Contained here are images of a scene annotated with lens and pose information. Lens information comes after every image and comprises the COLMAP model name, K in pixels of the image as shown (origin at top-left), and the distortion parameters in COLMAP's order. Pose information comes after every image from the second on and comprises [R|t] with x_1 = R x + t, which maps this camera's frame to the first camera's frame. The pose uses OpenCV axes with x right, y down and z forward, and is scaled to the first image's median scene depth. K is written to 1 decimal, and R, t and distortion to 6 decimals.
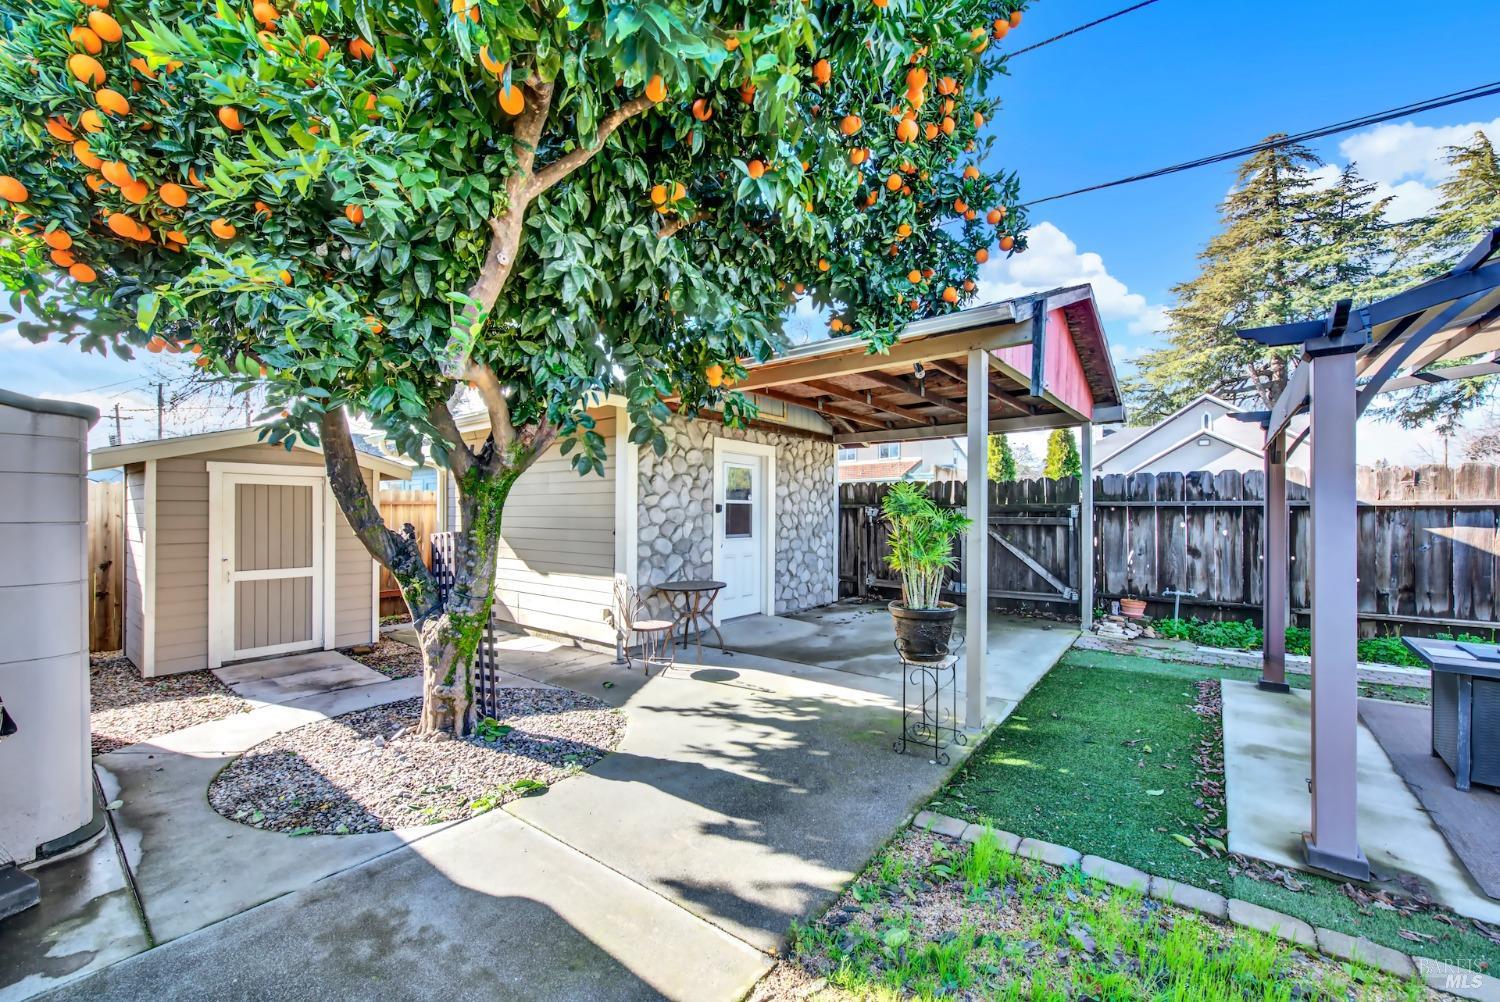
lens RADIAL K [[598.9, 0, 746.4], [0, 598.9, 516.0], [0, 0, 1]] dist [0.002500, -0.001093]
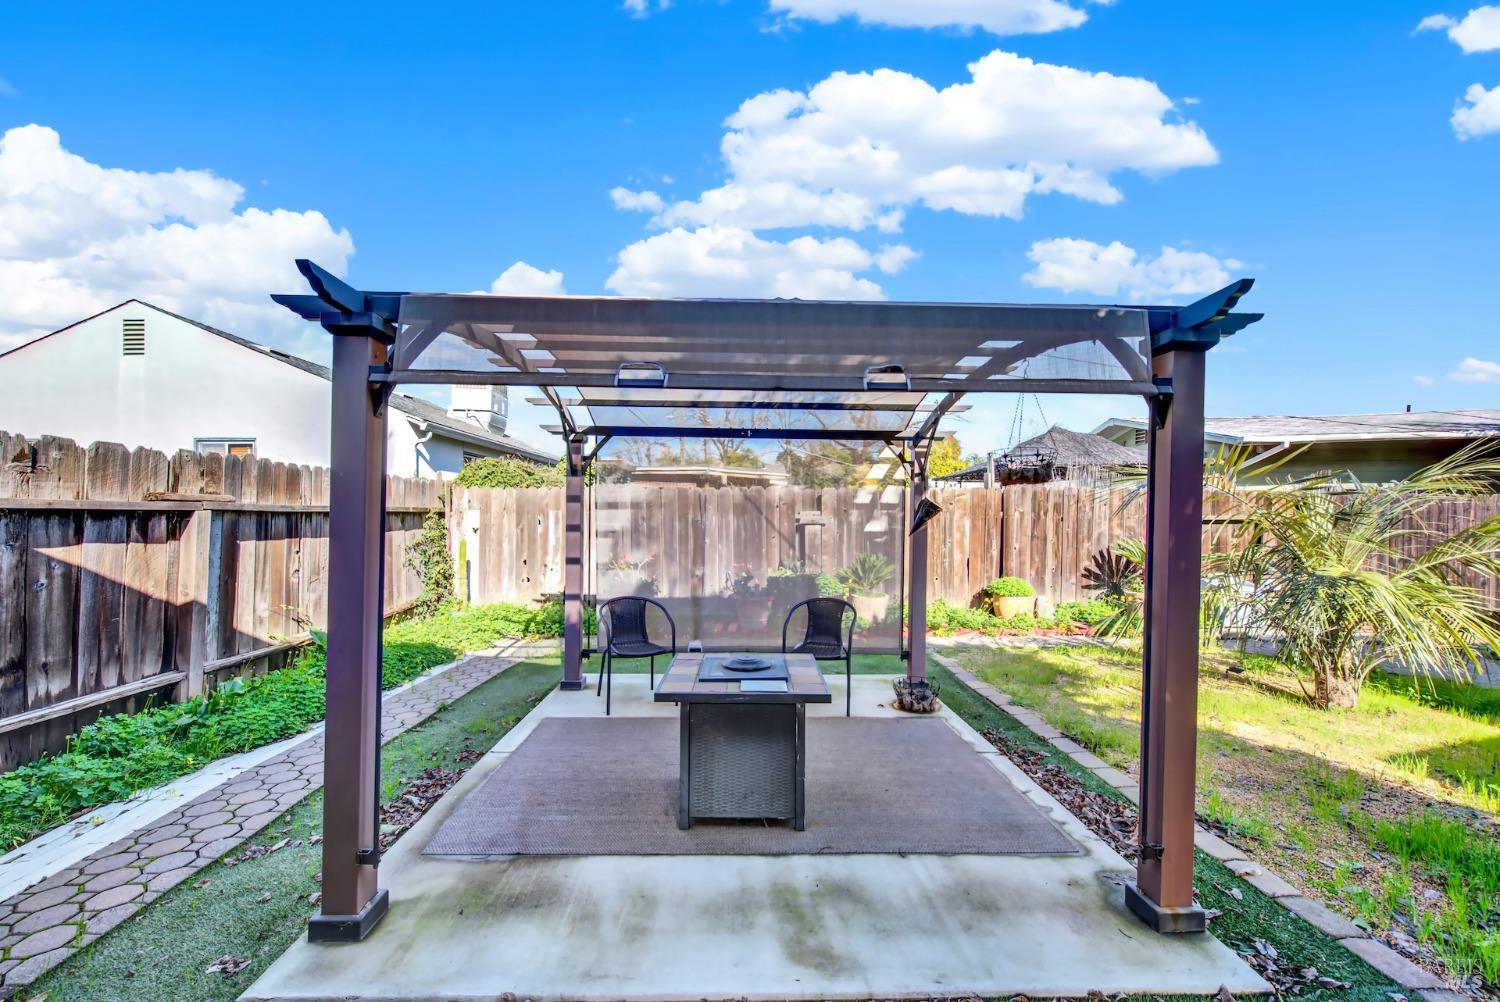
lens RADIAL K [[598.9, 0, 752.9], [0, 598.9, 514.6], [0, 0, 1]] dist [0.002500, -0.001093]
pose [[-0.636633, -0.001211, 0.771166, 0.288924], [0.002745, 0.999989, 0.003837, -0.012569], [-0.771162, 0.004560, -0.636623, 0.870042]]
